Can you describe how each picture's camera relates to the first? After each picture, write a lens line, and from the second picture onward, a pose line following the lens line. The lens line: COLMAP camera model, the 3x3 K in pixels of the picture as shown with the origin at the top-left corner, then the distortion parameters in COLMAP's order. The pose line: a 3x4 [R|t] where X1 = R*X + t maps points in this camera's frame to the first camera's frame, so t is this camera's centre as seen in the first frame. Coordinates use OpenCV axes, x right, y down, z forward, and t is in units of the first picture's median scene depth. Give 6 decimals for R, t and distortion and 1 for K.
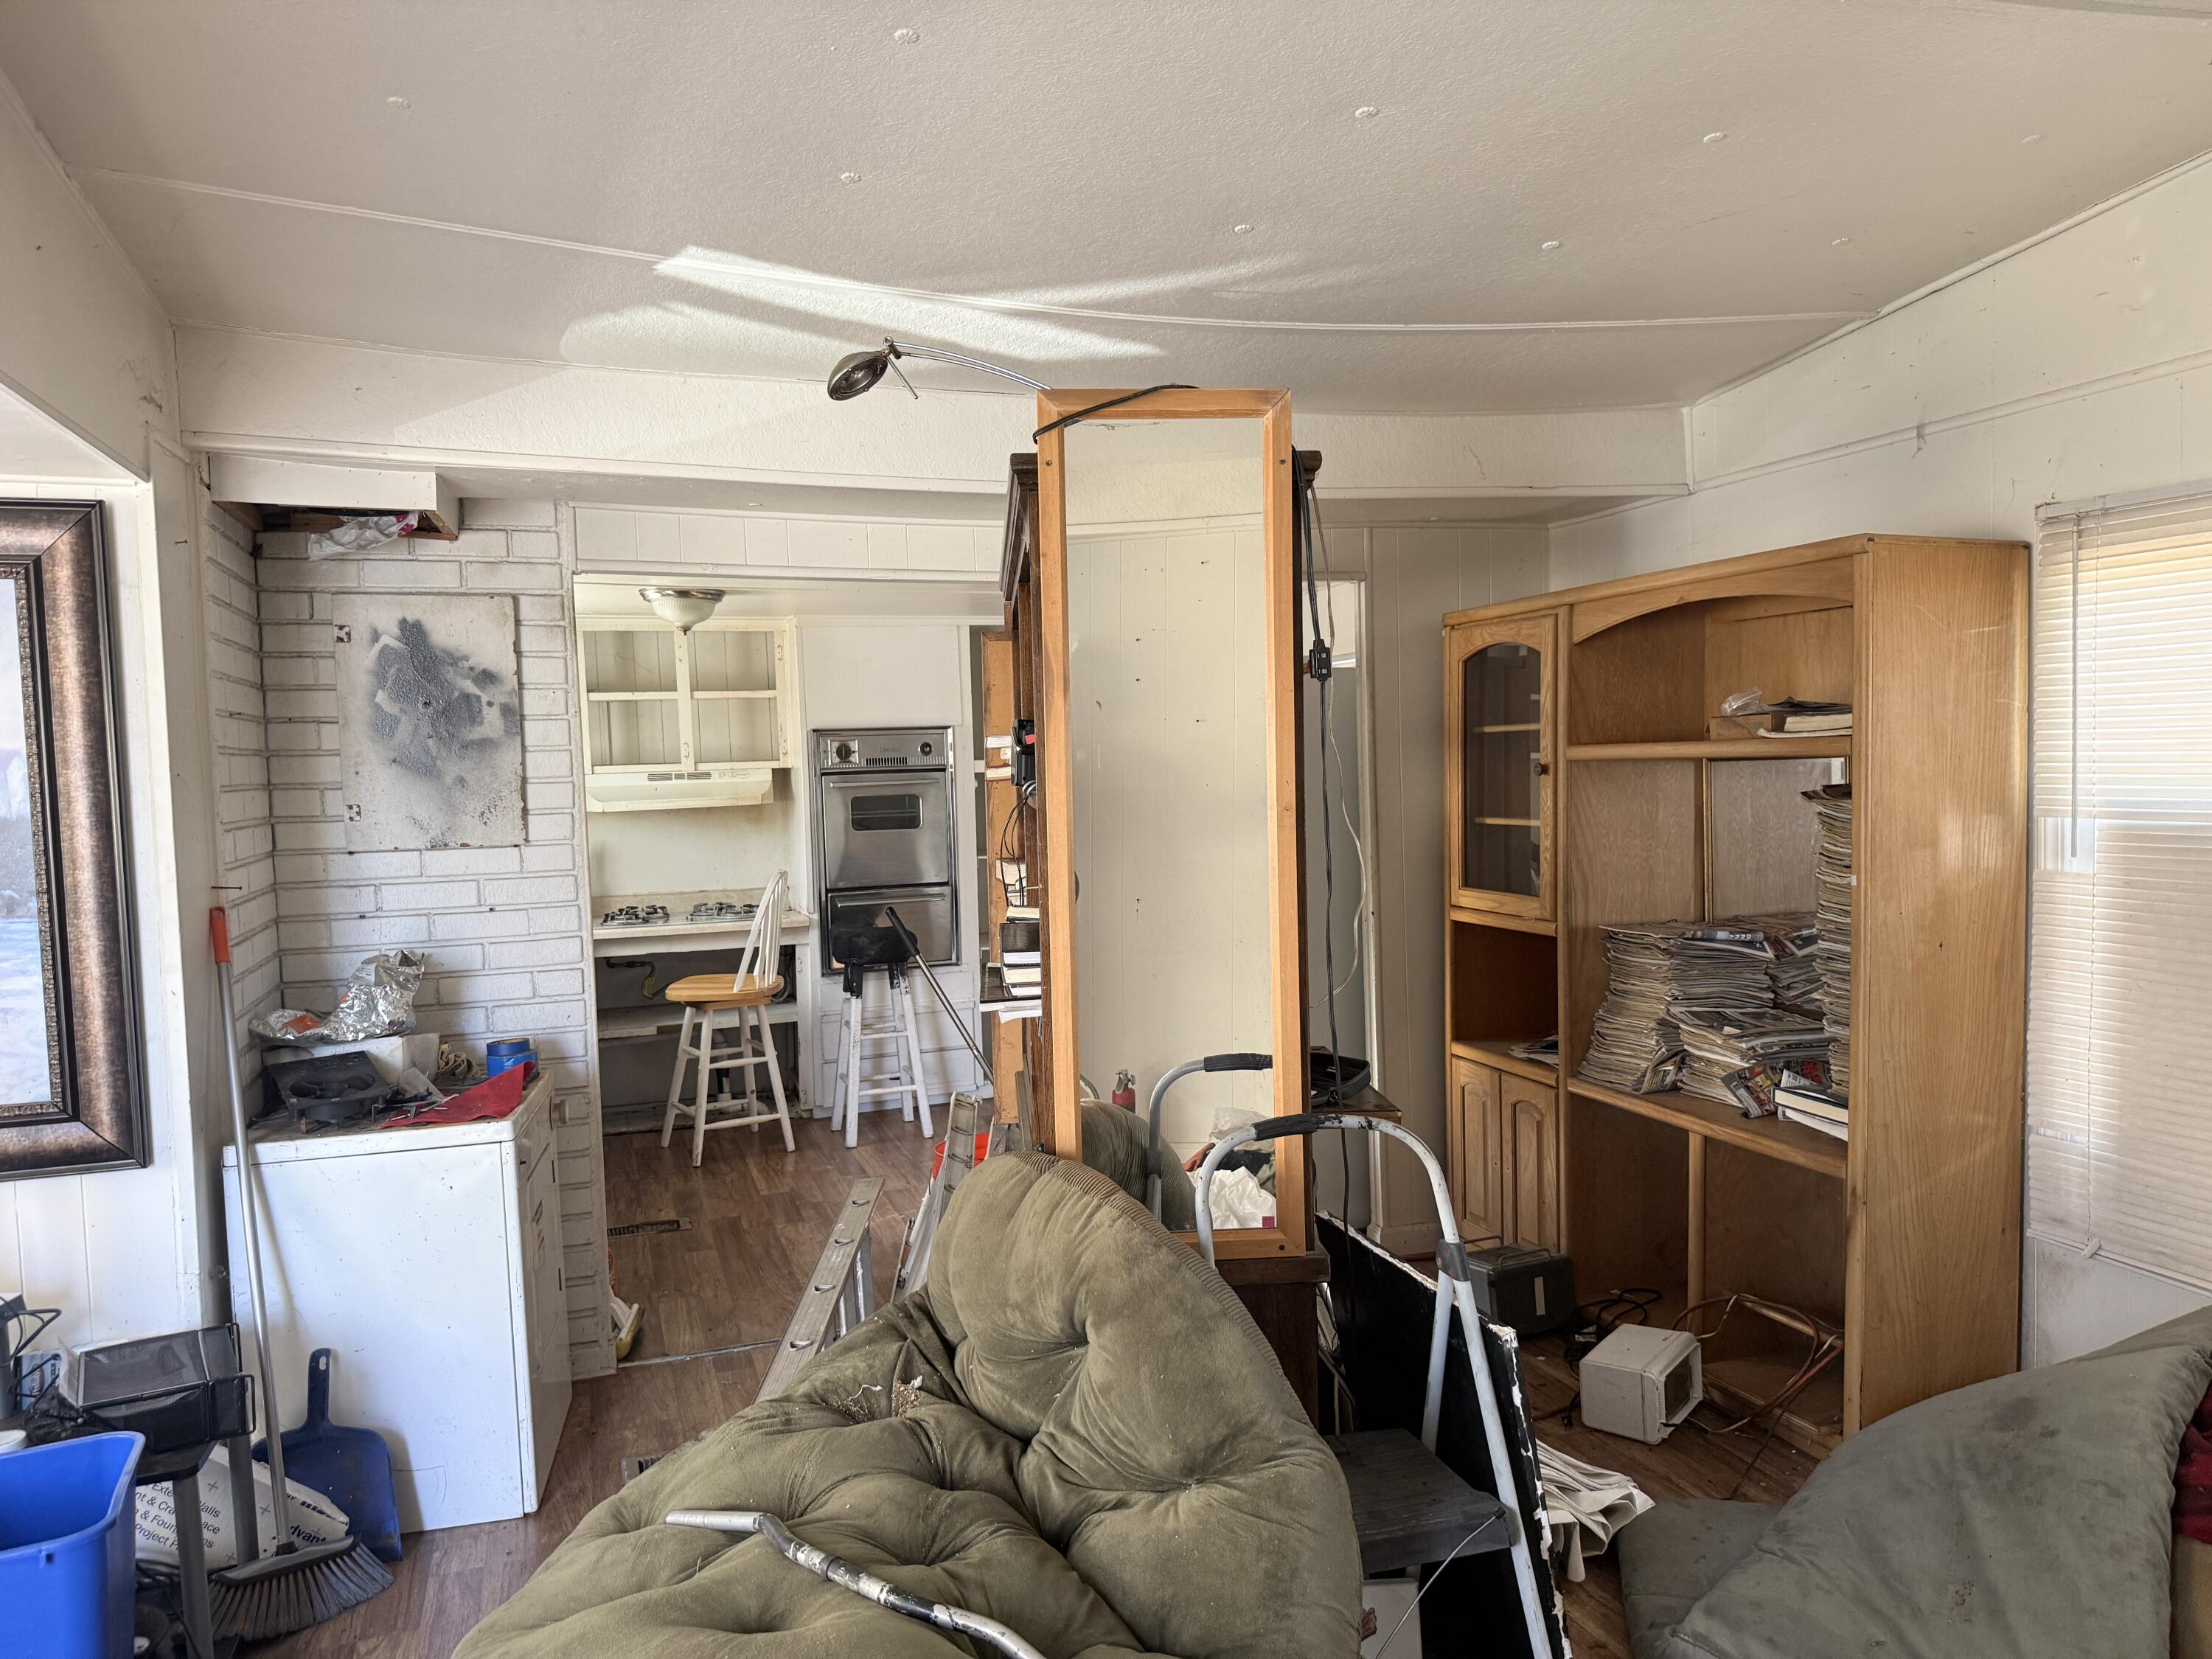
lens RADIAL K [[1516.4, 0, 1120.0], [0, 1516.4, 844.7], [0, 0, 1]] dist [0.114299, -0.001272]
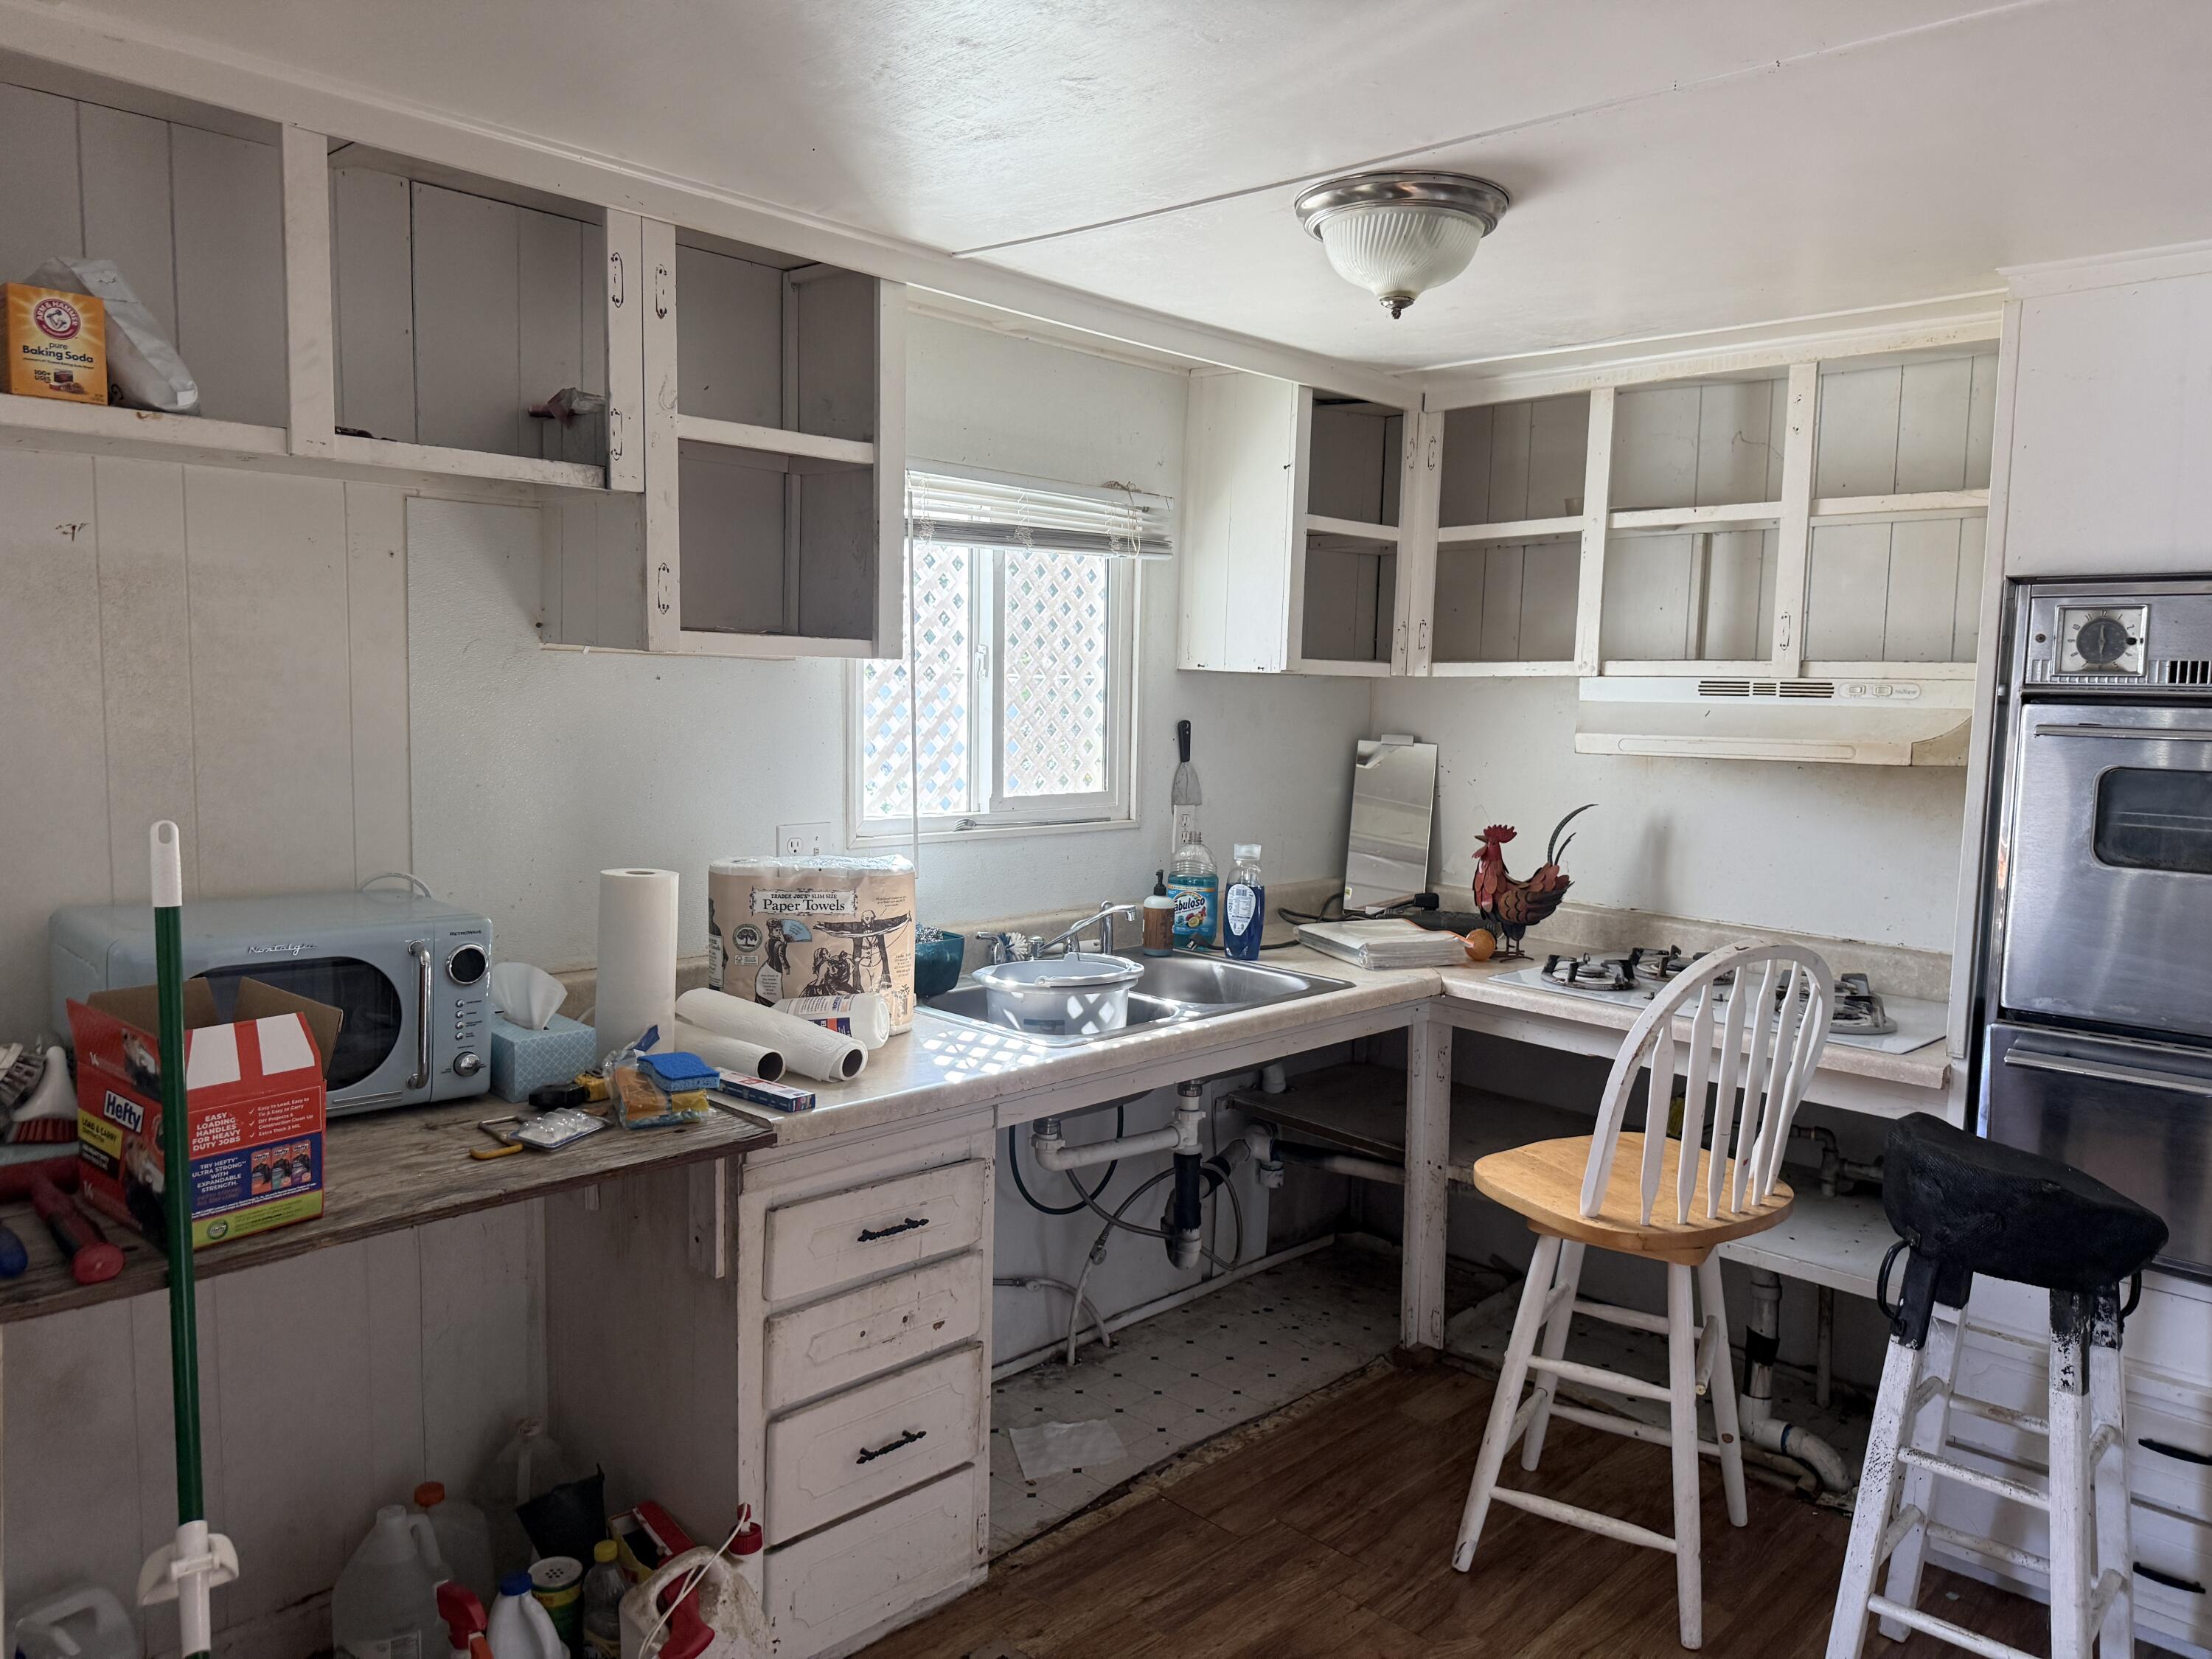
lens RADIAL K [[1524.3, 0, 1106.0], [0, 1524.3, 829.5], [0, 0, 1]] dist [0.051015, -0.104505]
pose [[0.430841, 0.128337, -0.893255, 0.041370], [-0.085047, 0.991205, 0.101389, -0.032860], [0.898411, 0.032286, 0.437967, 0.625494]]
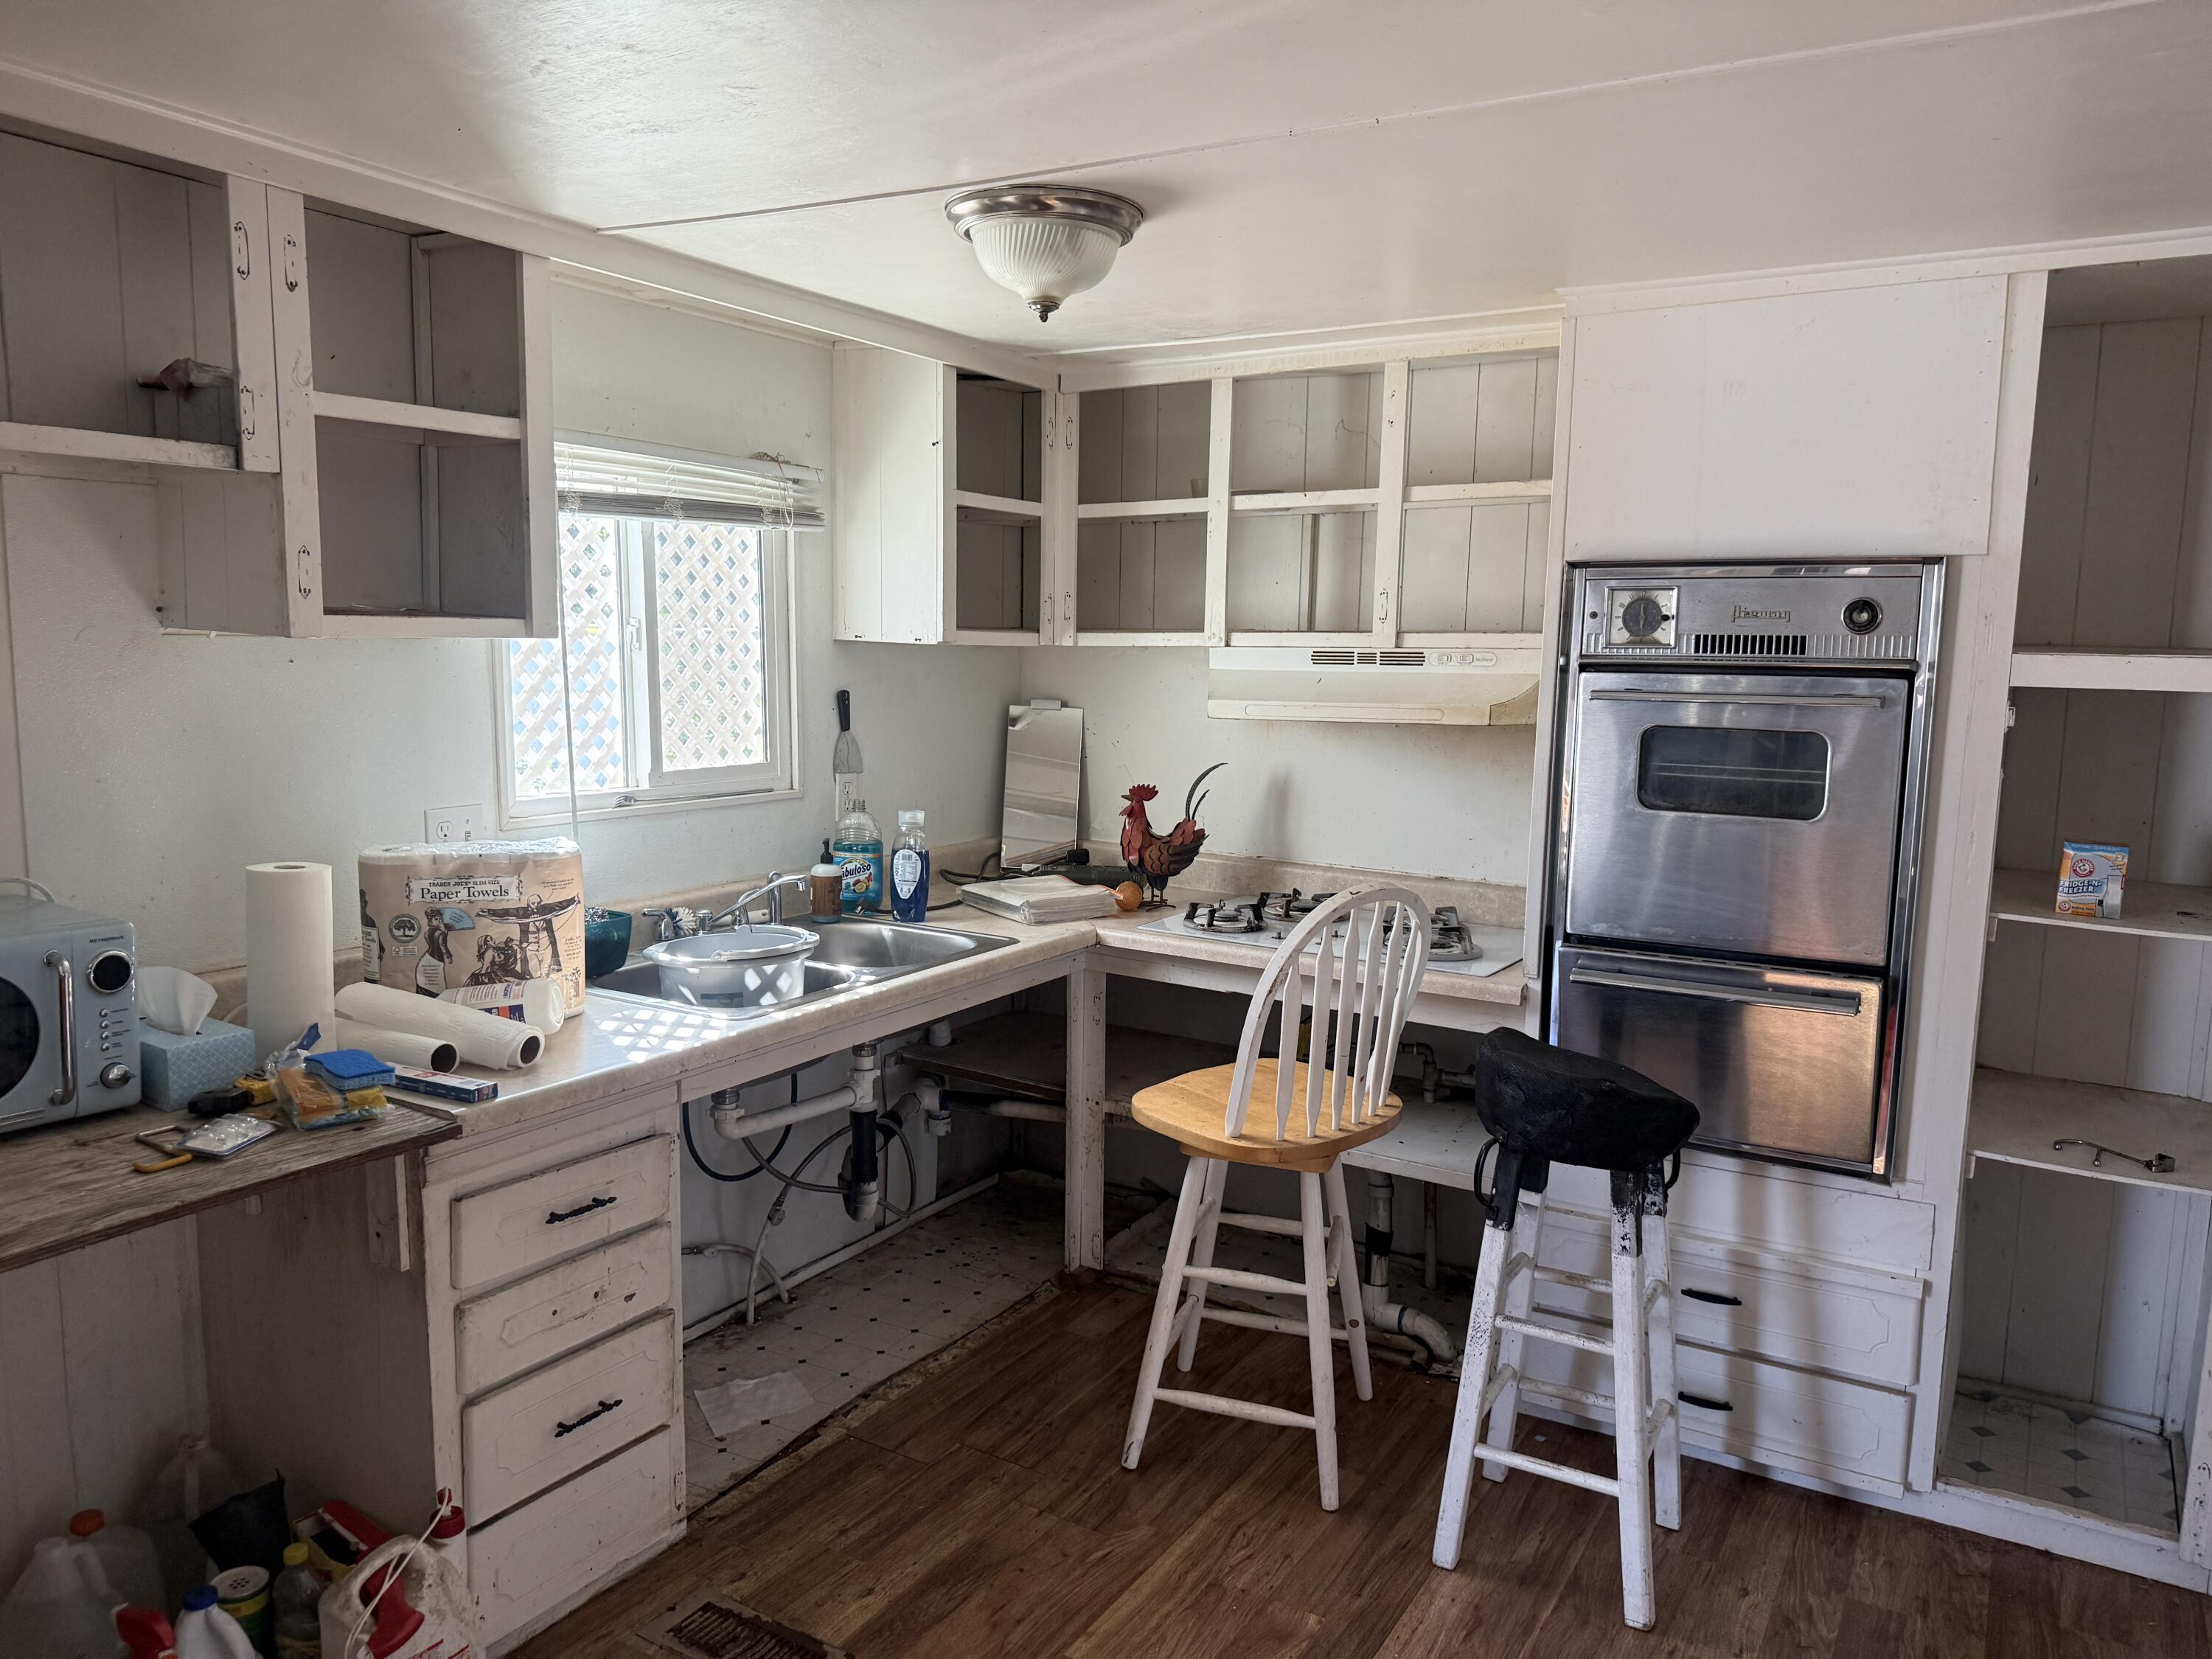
lens RADIAL K [[1509.4, 0, 1106.0], [0, 1509.4, 829.5], [0, 0, 1]] dist [0.019285, -0.041883]
pose [[0.627978, 0.137259, -0.766031, 0.051319], [-0.078711, 0.990478, 0.112950, -0.037971], [0.774241, -0.010636, 0.632802, 0.613226]]
